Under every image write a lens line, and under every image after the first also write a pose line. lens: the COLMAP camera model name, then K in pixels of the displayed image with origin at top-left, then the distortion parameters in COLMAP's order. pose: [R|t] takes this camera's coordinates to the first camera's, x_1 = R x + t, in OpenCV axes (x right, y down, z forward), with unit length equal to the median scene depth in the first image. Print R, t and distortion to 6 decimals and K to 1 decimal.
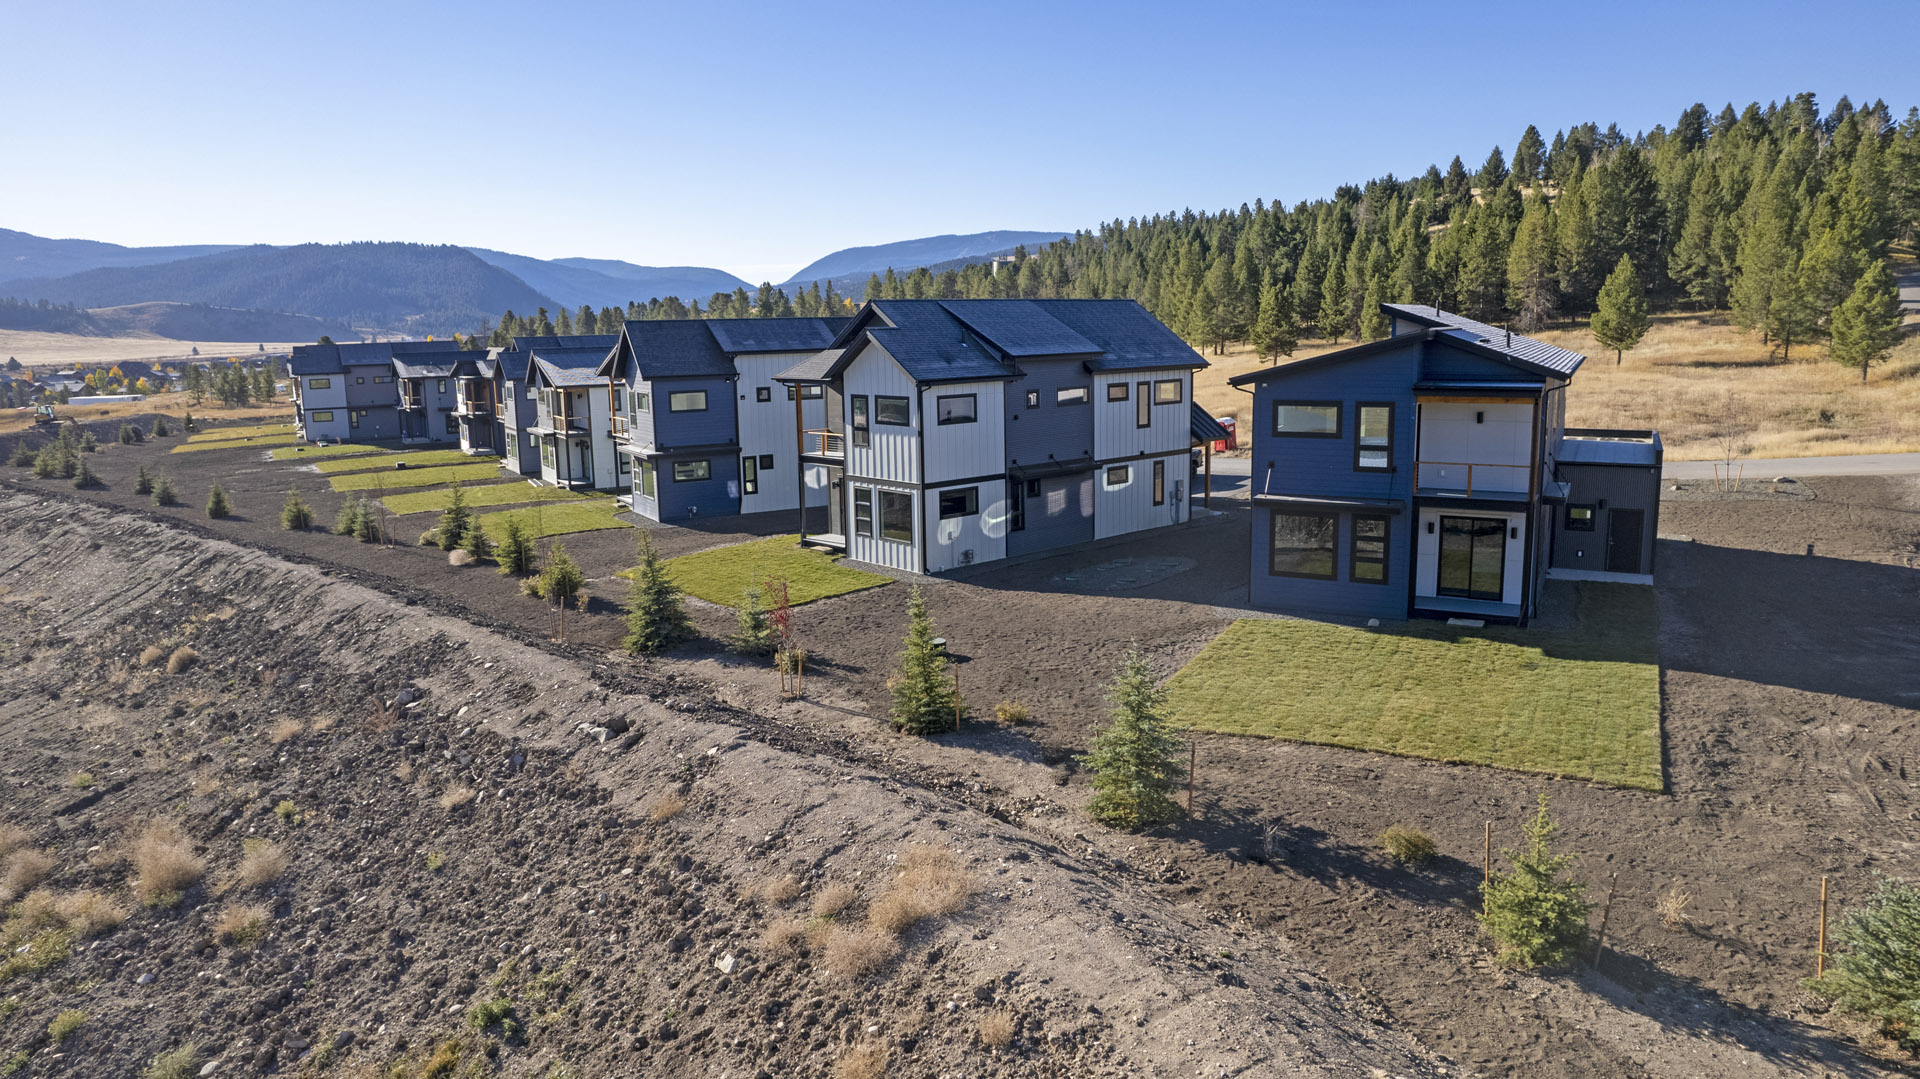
lens RADIAL K [[1208.3, 0, 960.0], [0, 1208.3, 508.2], [0, 0, 1]] dist [0.001345, 0.000222]
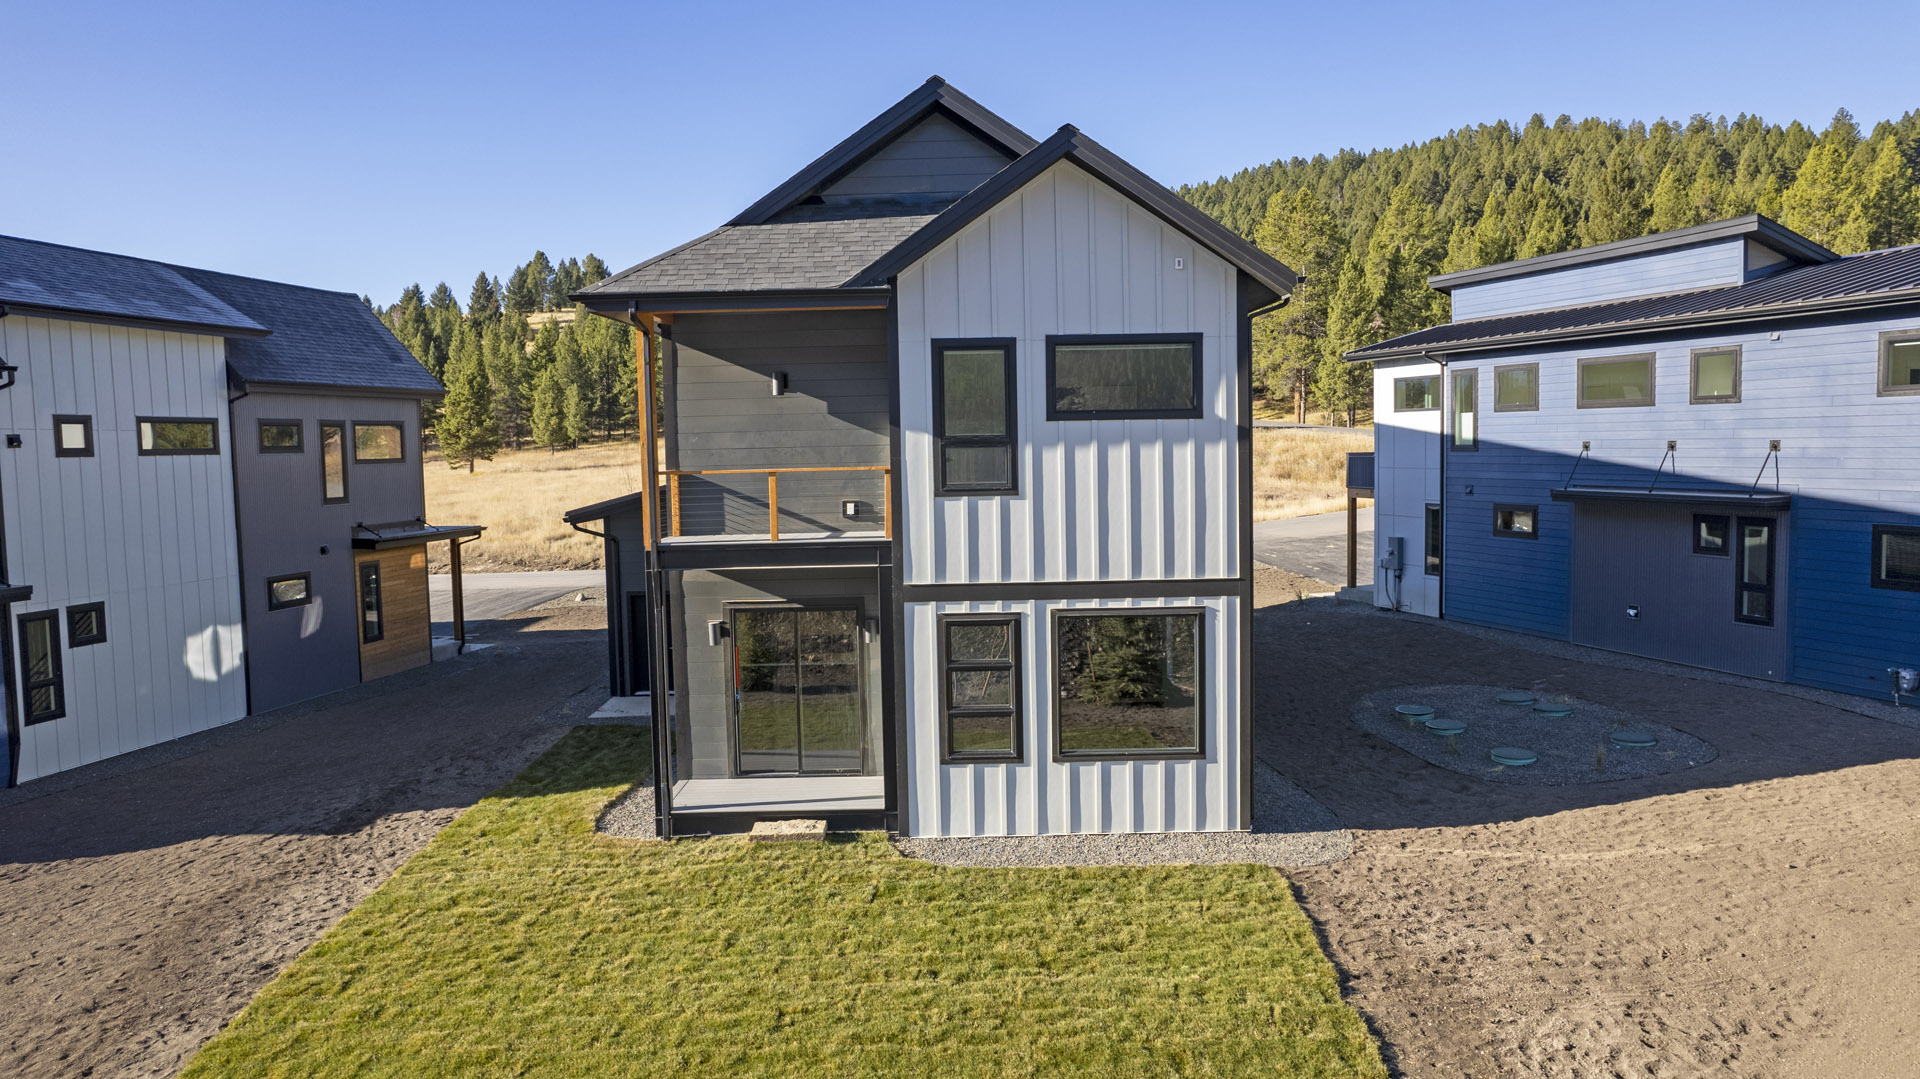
lens RADIAL K [[1208.3, 0, 960.0], [0, 1208.3, 508.2], [0, 0, 1]] dist [0.001345, 0.000222]
pose [[0.688462, -0.041181, 0.724102, -0.324970], [0.120010, 0.991092, -0.057739, -0.027672], [-0.715274, 0.126650, 0.687272, 0.764873]]
